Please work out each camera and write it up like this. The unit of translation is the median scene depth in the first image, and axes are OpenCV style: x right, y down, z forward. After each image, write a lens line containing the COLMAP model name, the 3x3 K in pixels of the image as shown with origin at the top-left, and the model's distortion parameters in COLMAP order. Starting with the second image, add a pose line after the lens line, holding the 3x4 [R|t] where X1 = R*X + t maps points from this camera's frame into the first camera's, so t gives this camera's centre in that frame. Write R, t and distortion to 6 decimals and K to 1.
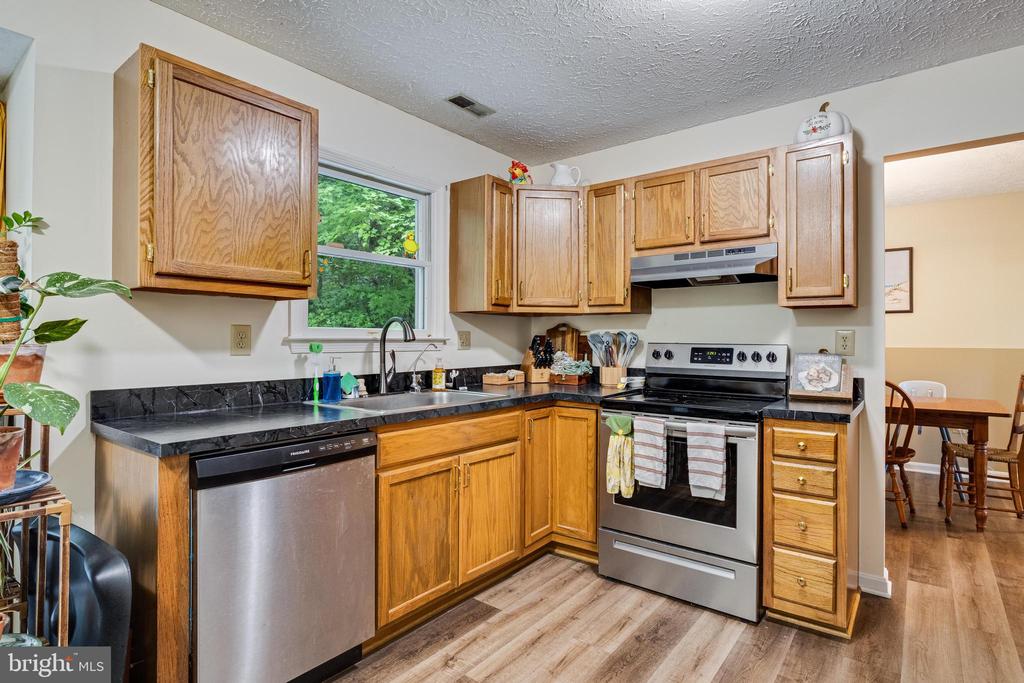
lens RADIAL K [[531.4, 0, 514.4], [0, 531.4, 338.4], [0, 0, 1]] dist [-0.004556, -0.000554]
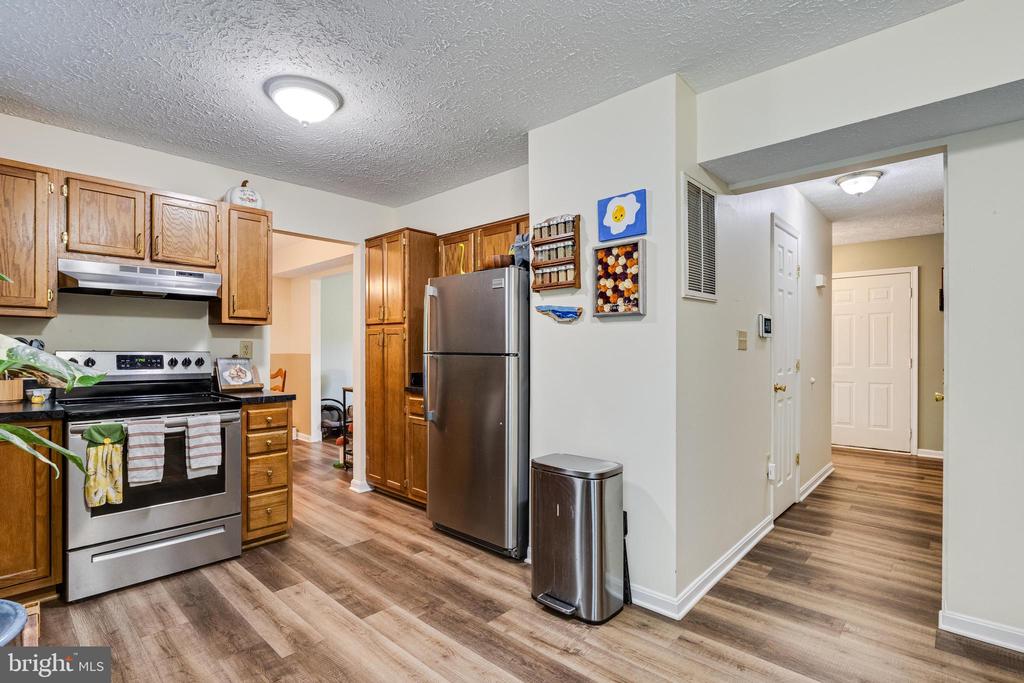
lens RADIAL K [[488.0, 0, 510.9], [0, 488.0, 352.8], [0, 0, 1]] dist [-0.003102, -0.000262]
pose [[0.087604, -0.006743, 0.996133, -0.644599], [-0.006802, 0.999950, 0.007367, 0.000705], [-0.996132, -0.007421, 0.087554, 0.176076]]
